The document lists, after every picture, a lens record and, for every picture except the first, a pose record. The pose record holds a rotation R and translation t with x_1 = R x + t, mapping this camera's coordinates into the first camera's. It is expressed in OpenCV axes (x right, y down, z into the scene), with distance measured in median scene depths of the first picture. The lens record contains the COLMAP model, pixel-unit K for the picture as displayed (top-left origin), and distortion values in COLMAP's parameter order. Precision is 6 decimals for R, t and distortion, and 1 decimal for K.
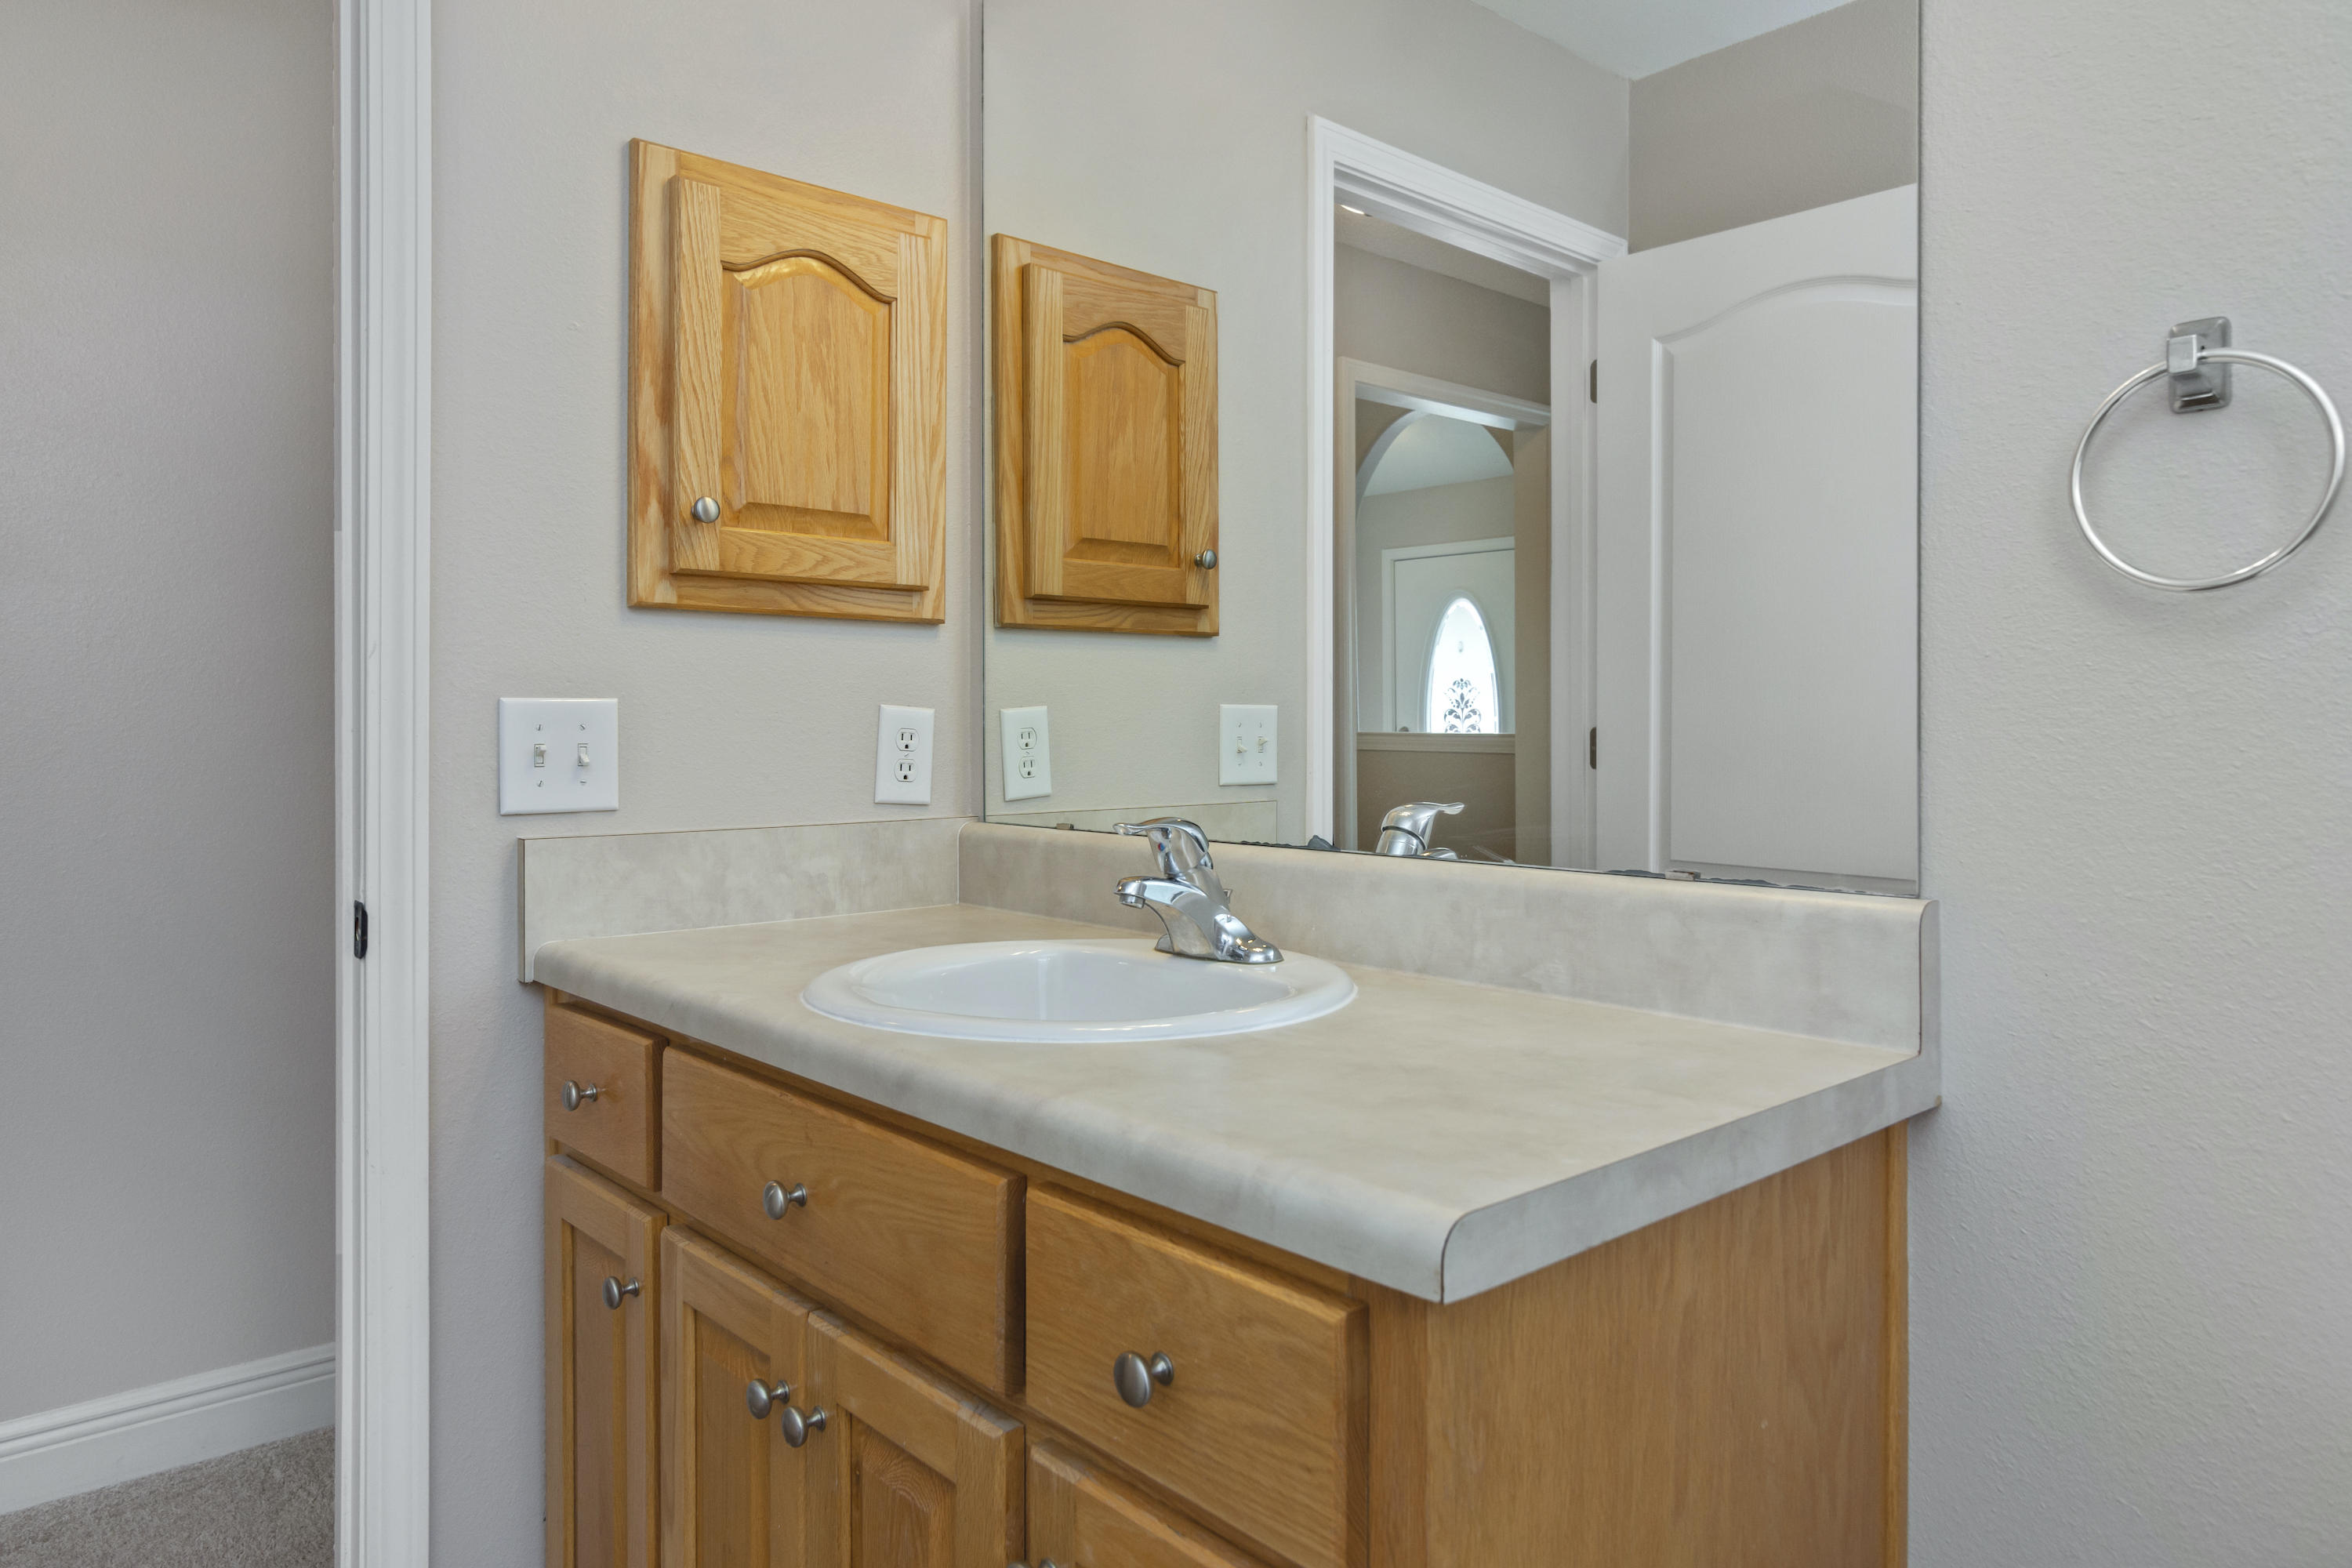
lens RADIAL K [[1502.0, 0, 1176.0], [0, 1502.0, 784.0], [0, 0, 1]] dist [-0.000268, 0.000559]
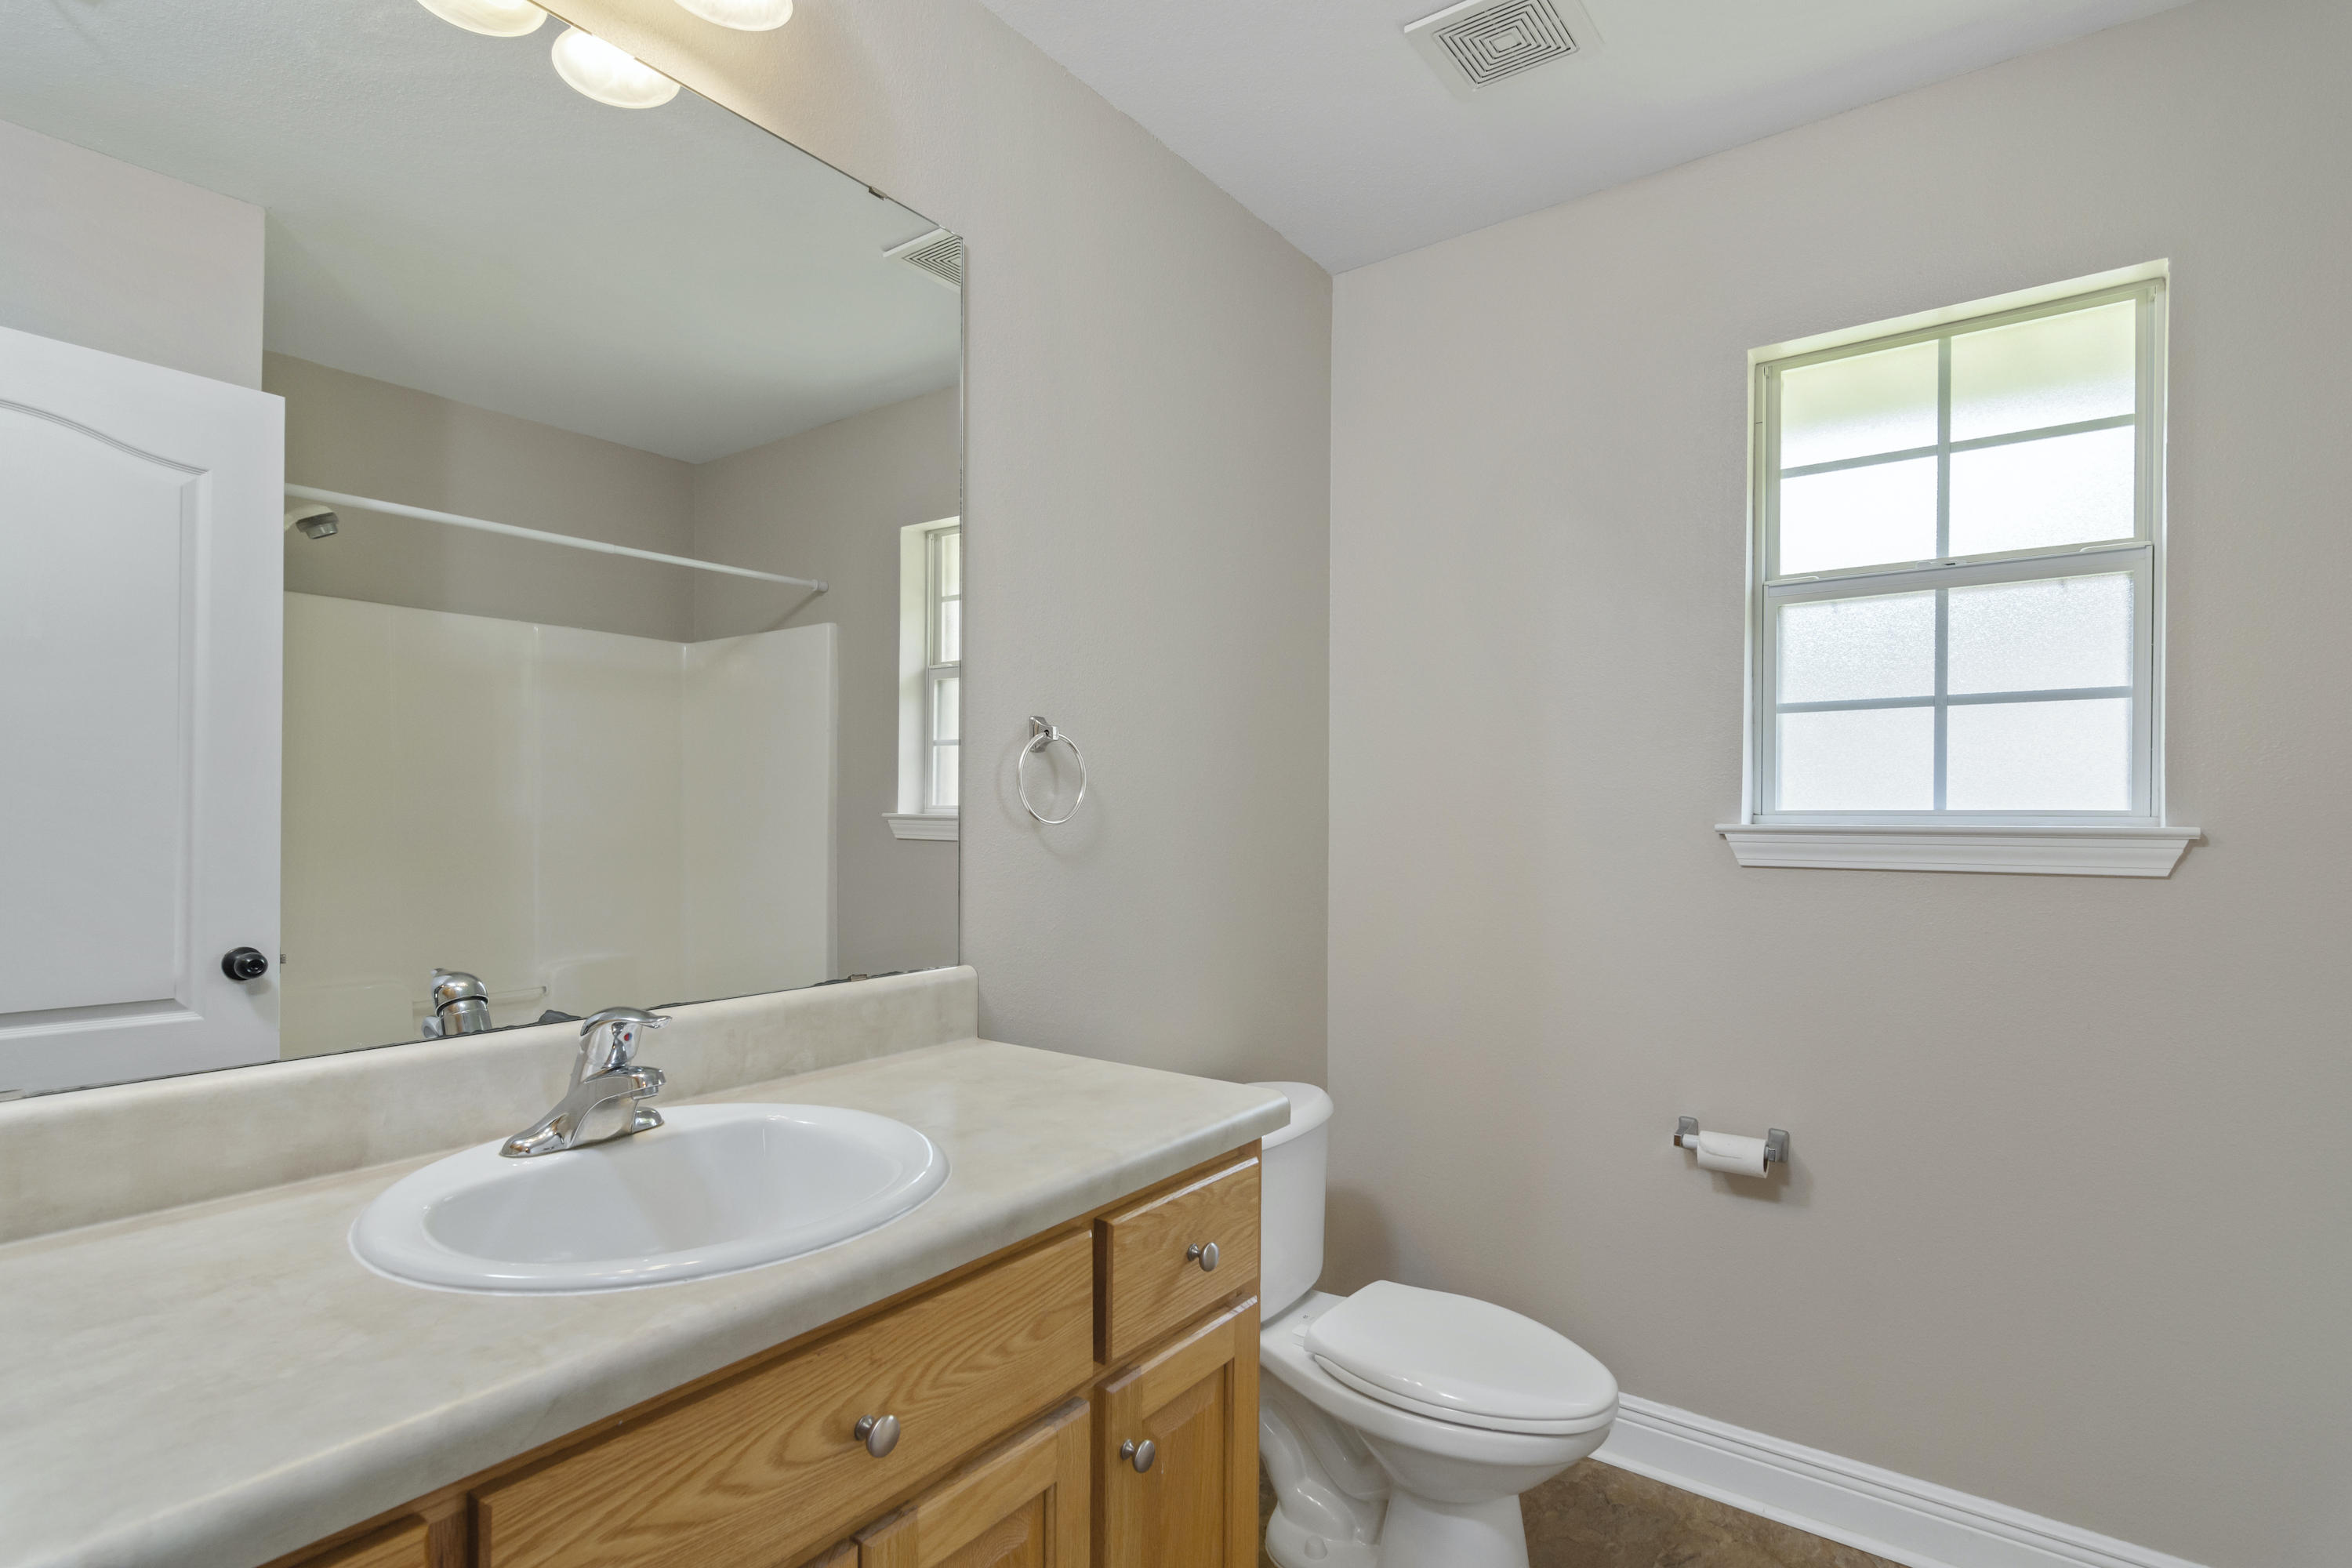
lens RADIAL K [[1135.1, 0, 1180.9], [0, 1135.1, 804.2], [0, 0, 1]] dist [-0.001243, 0.001081]
pose [[-0.200215, 0.003832, 0.979745, -1.107987], [0.034361, 0.999405, 0.003113, -0.140621], [-0.979149, 0.034288, -0.200227, 1.011264]]
